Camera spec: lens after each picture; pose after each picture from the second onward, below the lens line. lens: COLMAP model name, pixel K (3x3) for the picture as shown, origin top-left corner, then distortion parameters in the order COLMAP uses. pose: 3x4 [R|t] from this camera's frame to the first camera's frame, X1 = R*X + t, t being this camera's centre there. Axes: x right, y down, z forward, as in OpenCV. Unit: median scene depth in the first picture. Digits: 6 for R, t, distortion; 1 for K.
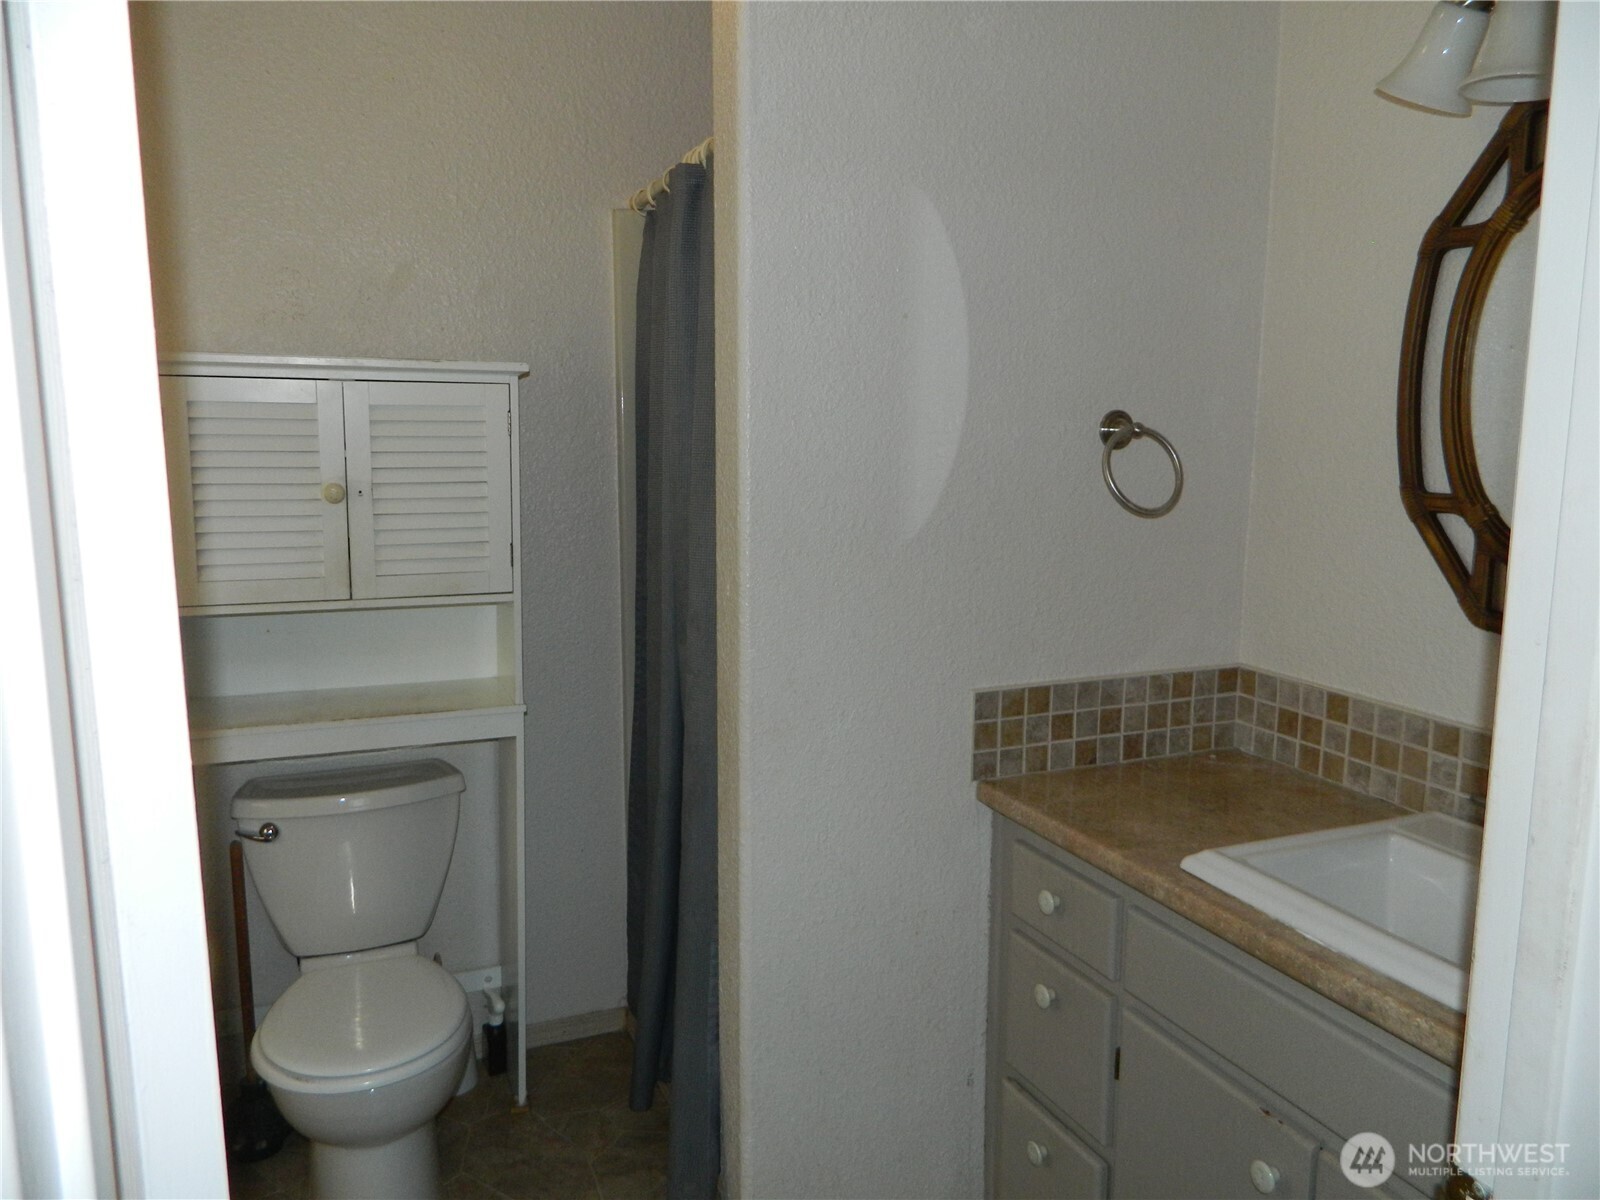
lens RADIAL K [[1179.3, 0, 799.4], [0, 1179.3, 600.4], [0, 0, 1]] dist [0.012645, -0.002912]
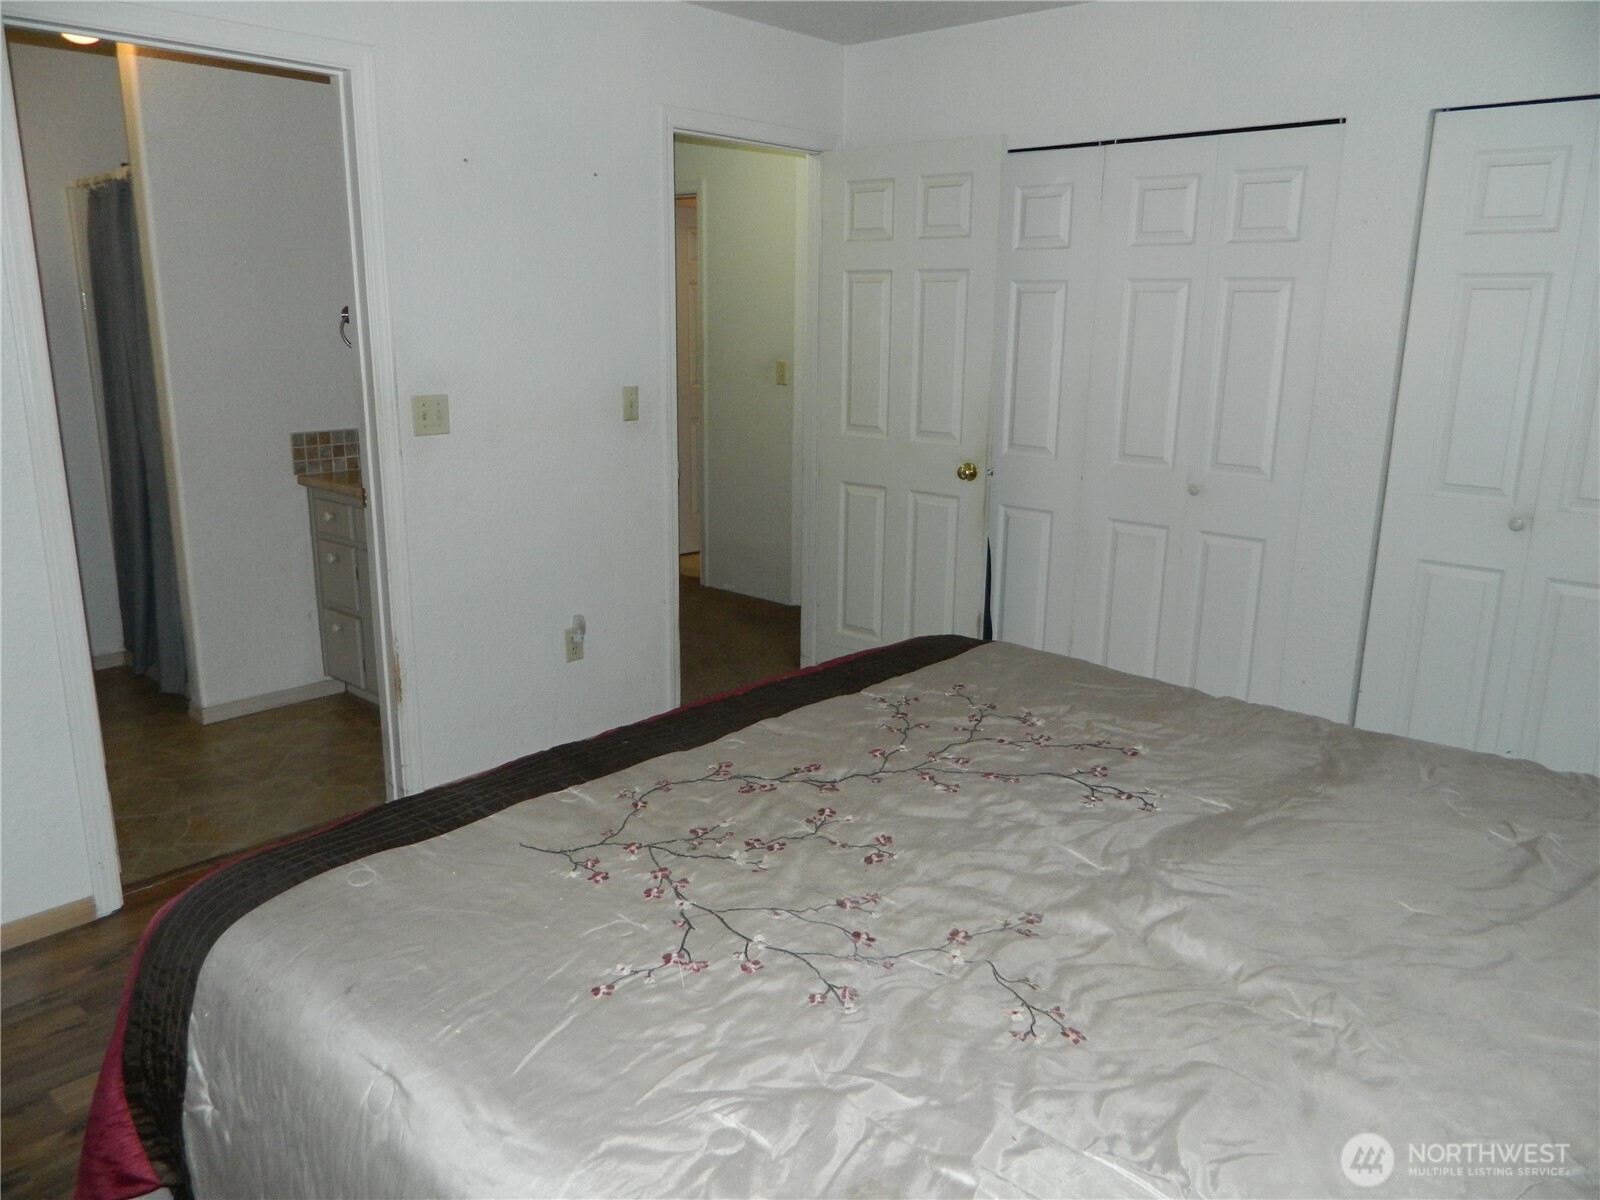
lens RADIAL K [[1179.3, 0, 801.7], [0, 1179.3, 591.4], [0, 0, 1]] dist [0.012645, -0.002912]
pose [[0.913119, -0.087583, 0.398174, 0.107497], [0.053429, 0.993937, 0.096100, 0.199600], [-0.404176, -0.066477, 0.912262, -1.384276]]
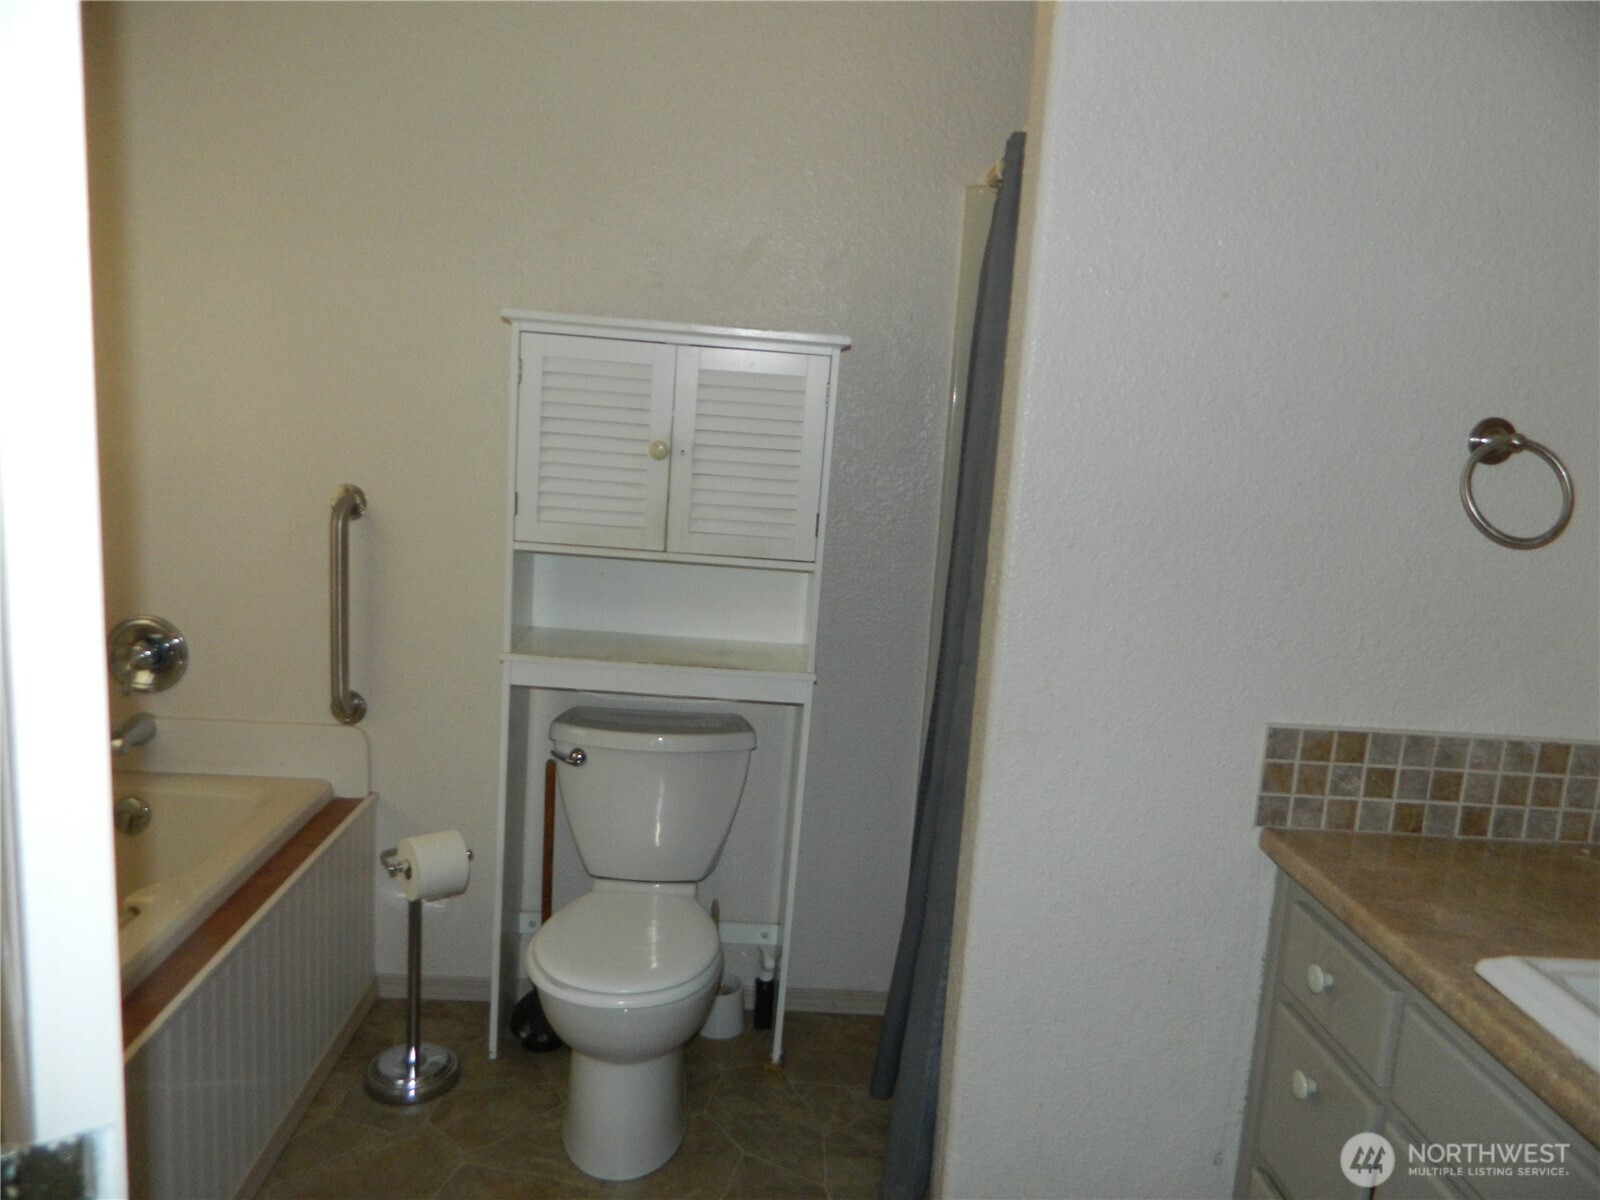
lens RADIAL K [[1179.3, 0, 805.7], [0, 1179.3, 599.8], [0, 0, 1]] dist [0.012645, -0.002912]
pose [[0.933879, 0.116323, -0.338141, 0.106654], [-0.116033, 0.993020, 0.021144, 0.005321], [0.338240, 0.019489, 0.940858, 0.048908]]
